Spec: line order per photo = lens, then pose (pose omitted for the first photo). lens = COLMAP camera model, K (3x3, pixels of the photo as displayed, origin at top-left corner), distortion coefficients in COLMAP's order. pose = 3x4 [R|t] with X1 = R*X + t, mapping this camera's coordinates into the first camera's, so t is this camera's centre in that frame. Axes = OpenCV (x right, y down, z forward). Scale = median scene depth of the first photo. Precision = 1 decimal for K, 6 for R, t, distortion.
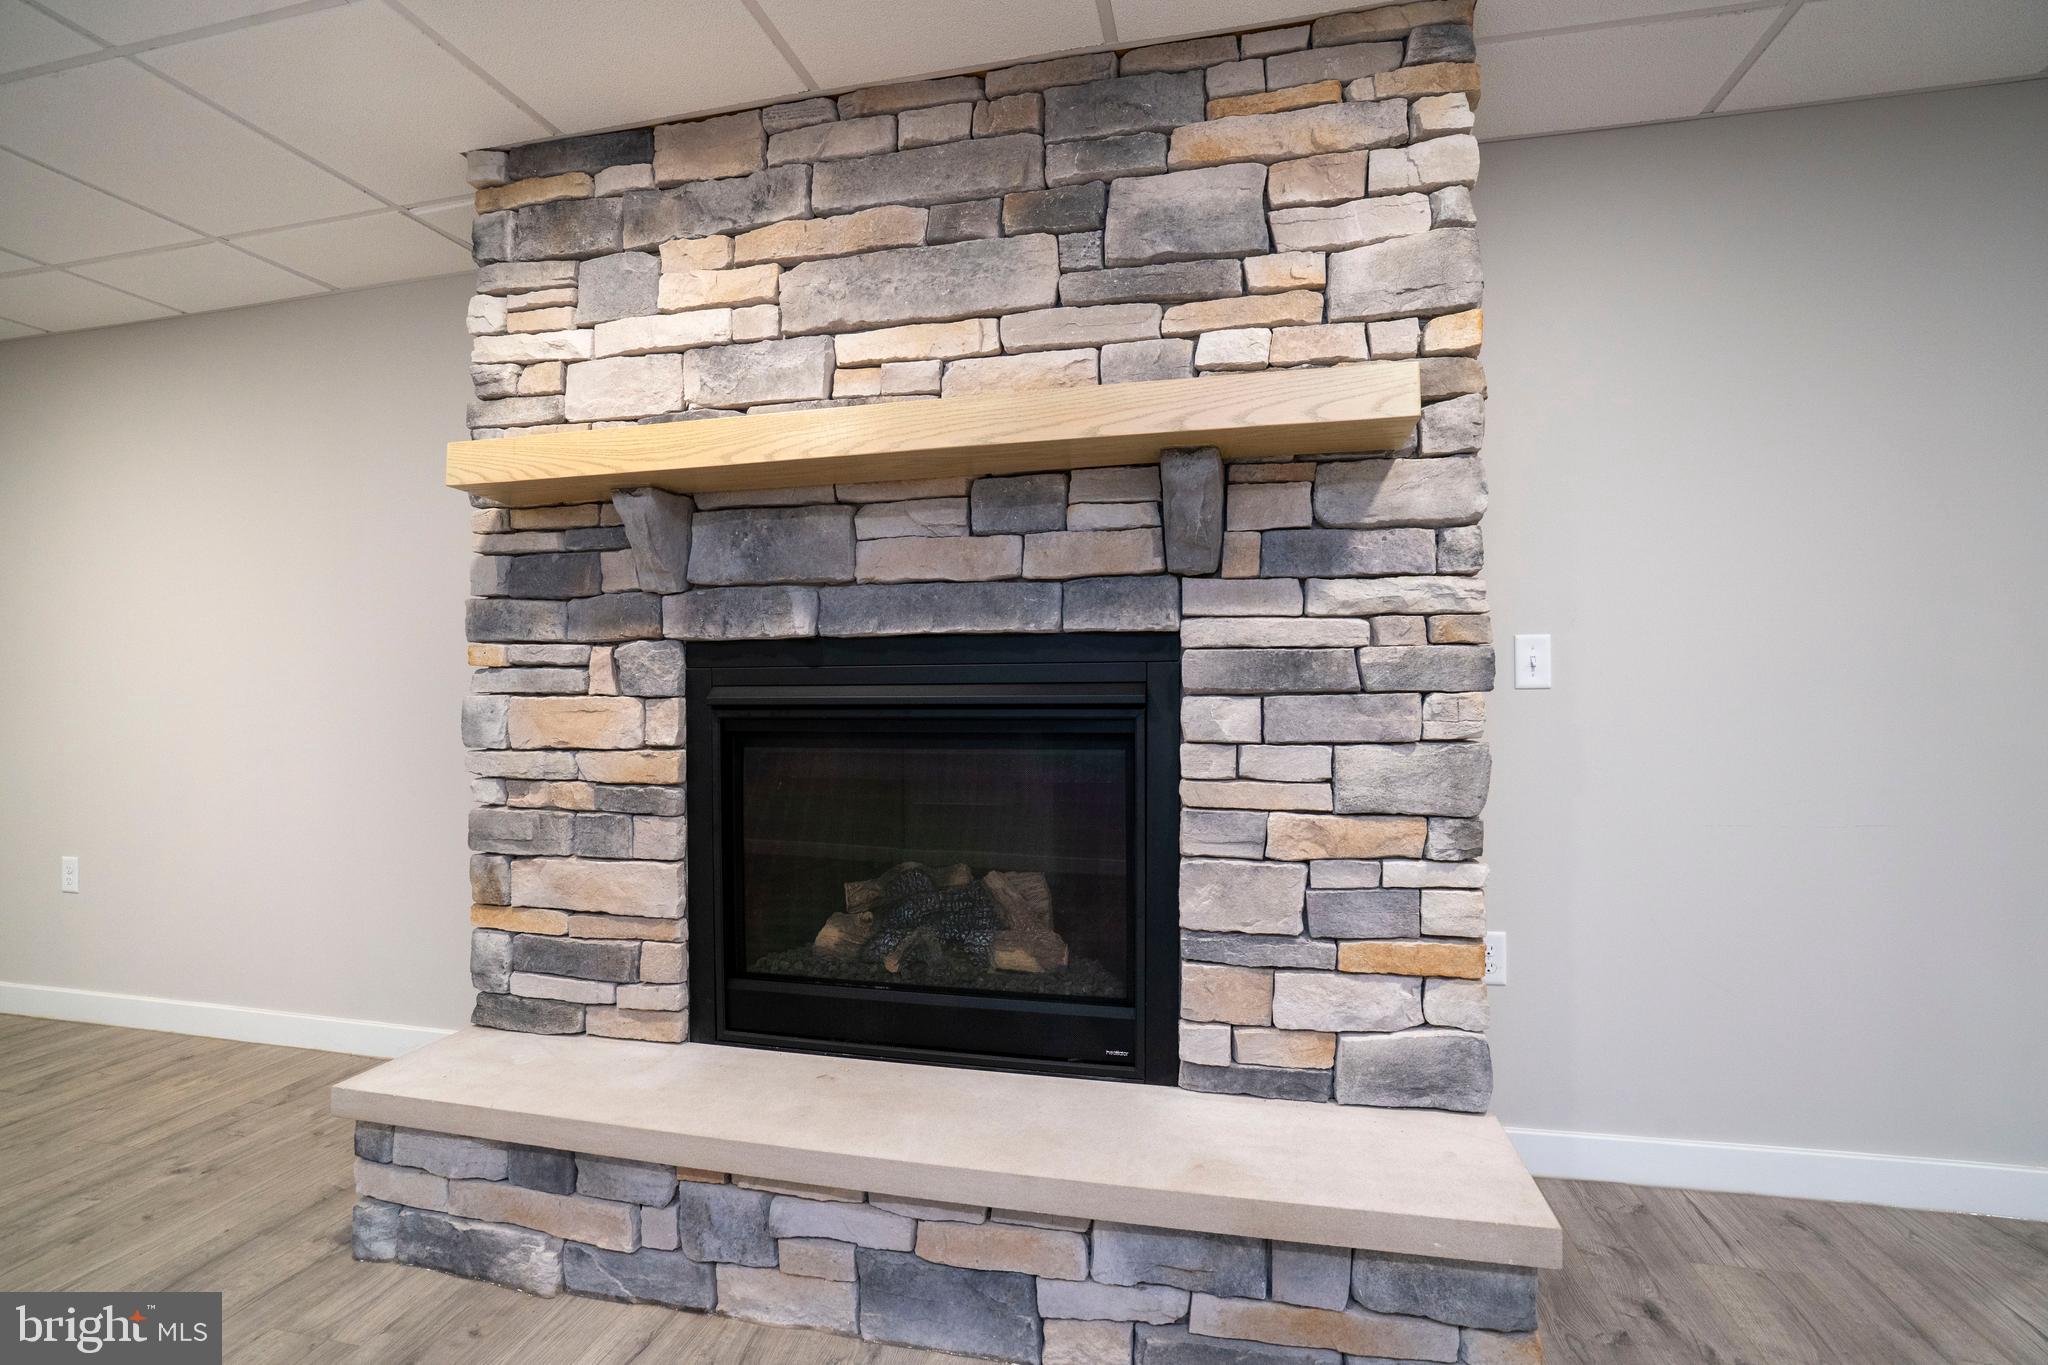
lens RADIAL K [[945.2, 0, 1026.4], [0, 945.2, 682.8], [0, 0, 1]] dist [-0.054366, 0.018352]
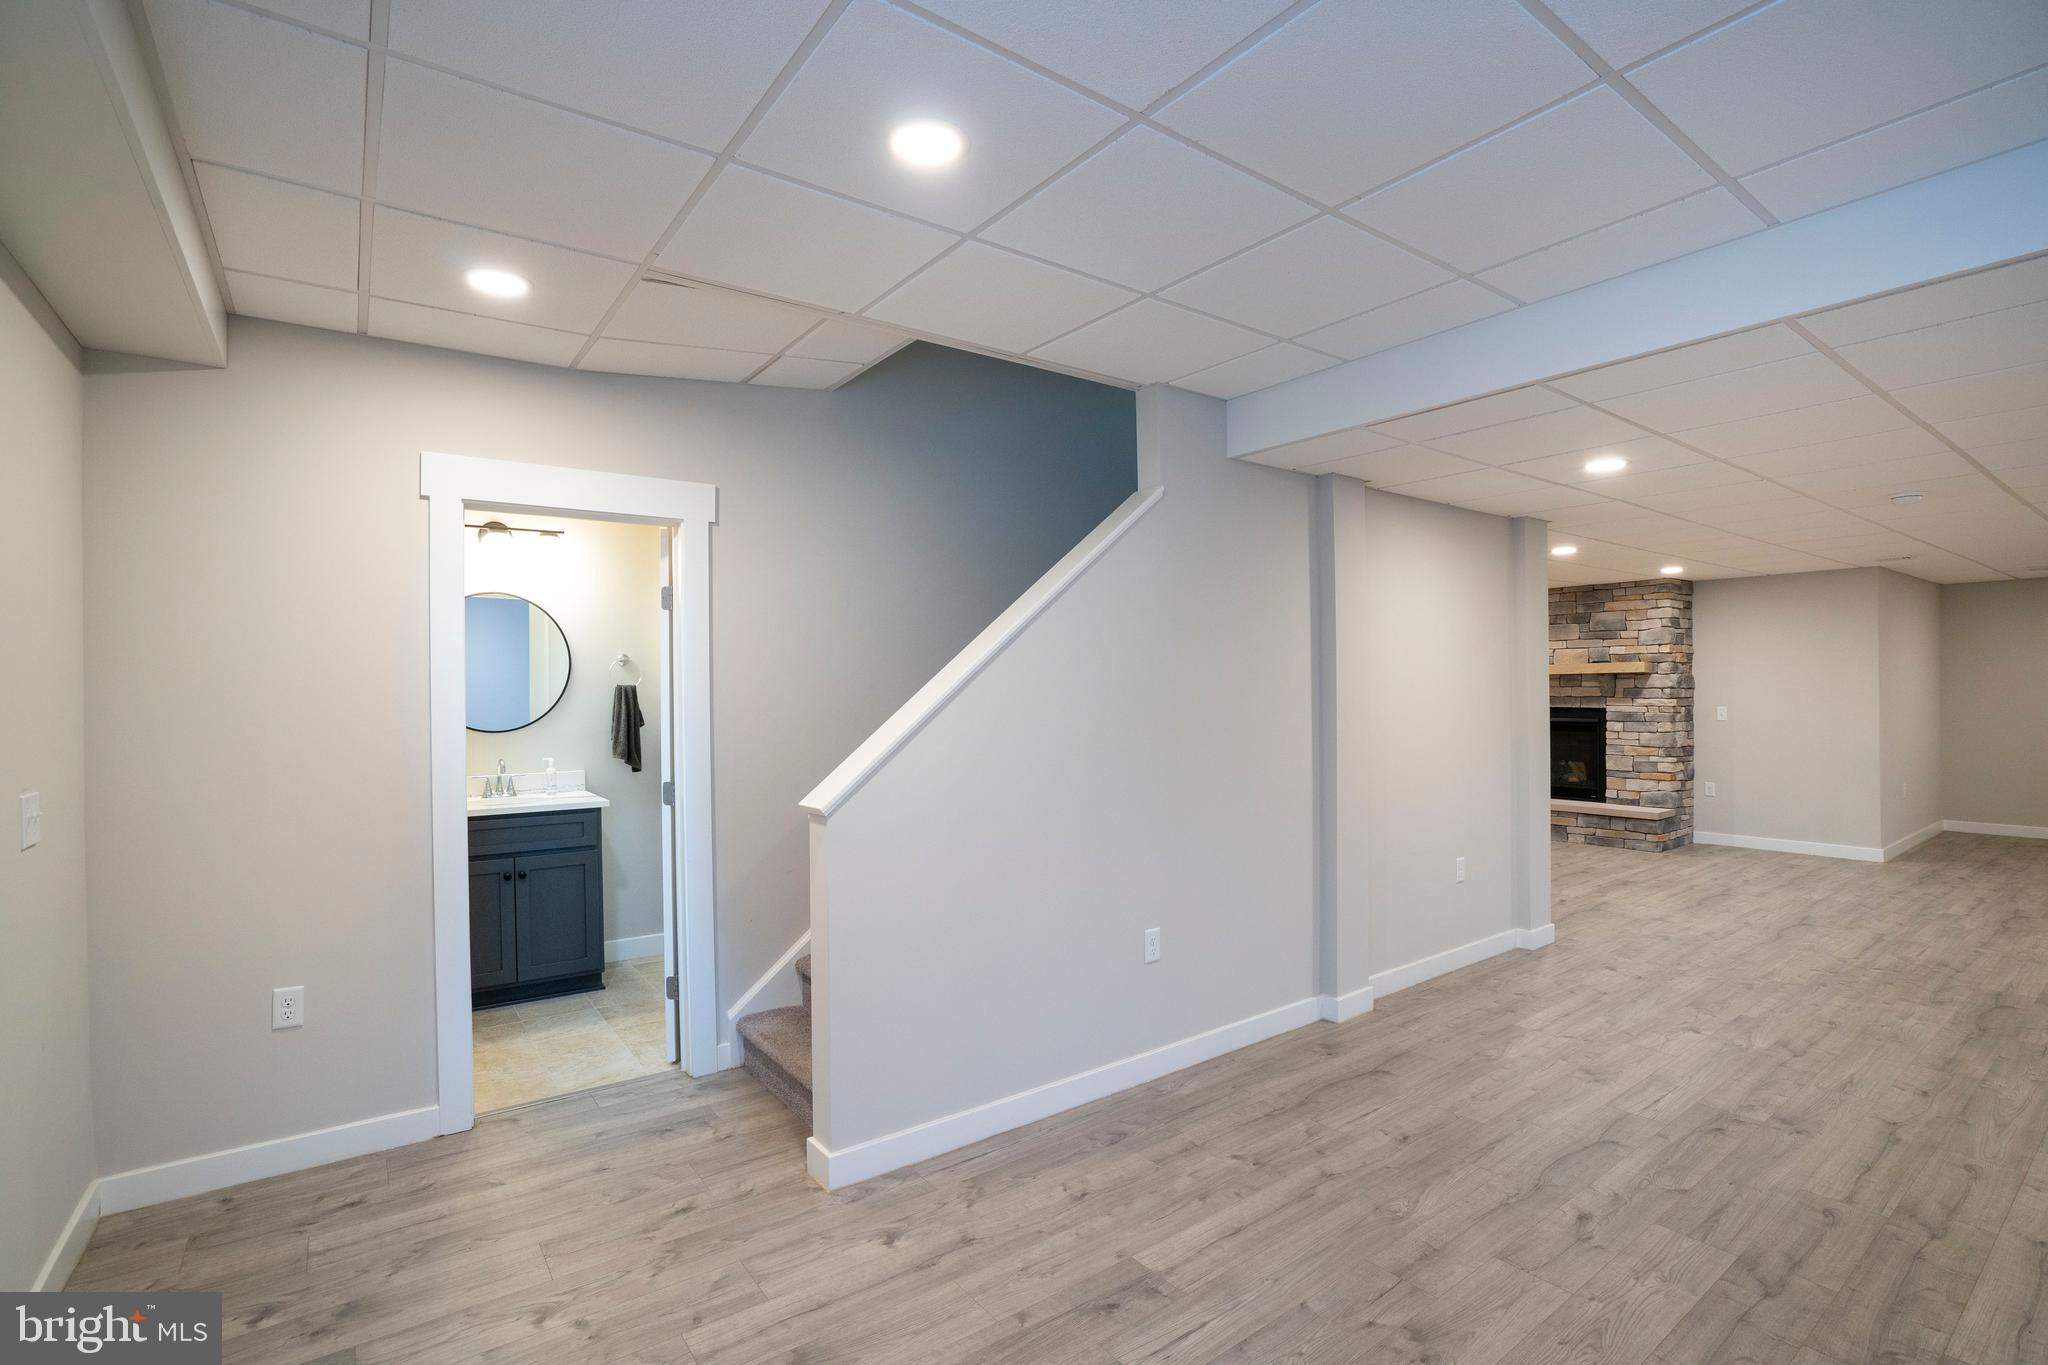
lens RADIAL K [[945.2, 0, 1020.1], [0, 945.2, 688.7], [0, 0, 1]] dist [-0.054366, 0.018352]
pose [[0.753277, 0.001446, -0.657701, 1.024794], [0.005599, 0.999947, 0.008611, -0.212064], [0.657679, -0.010169, 0.753230, -4.553399]]
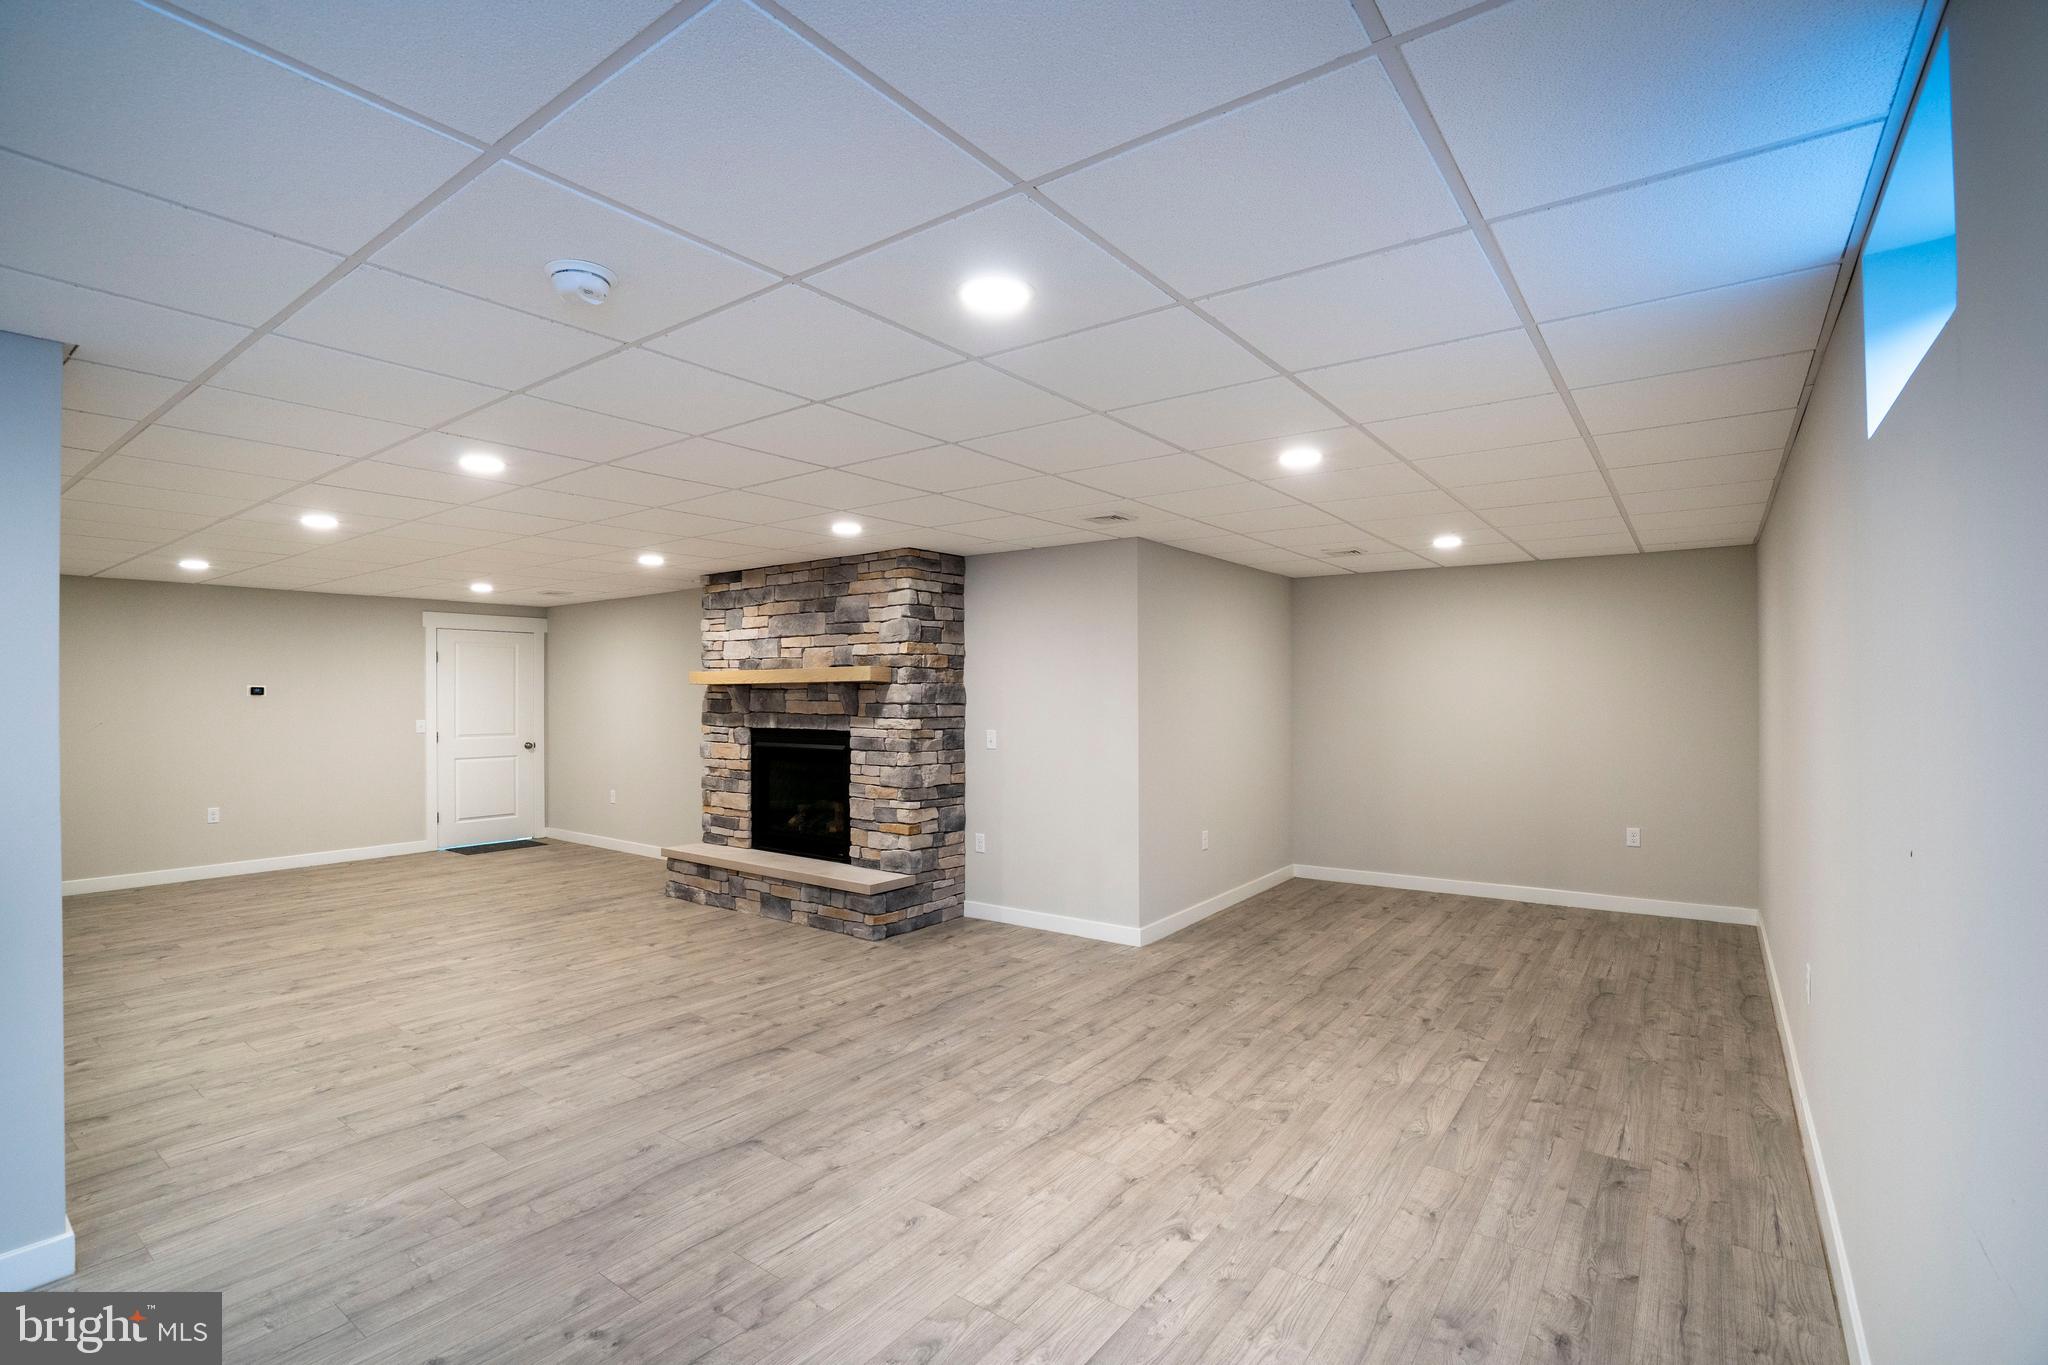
lens RADIAL K [[945.2, 0, 1028.9], [0, 945.2, 695.3], [0, 0, 1]] dist [-0.054366, 0.018352]
pose [[0.916508, 0.006743, -0.399958, 2.125430], [-0.003390, 0.999953, 0.009091, -0.218485], [0.400001, -0.006976, 0.916488, -1.883270]]
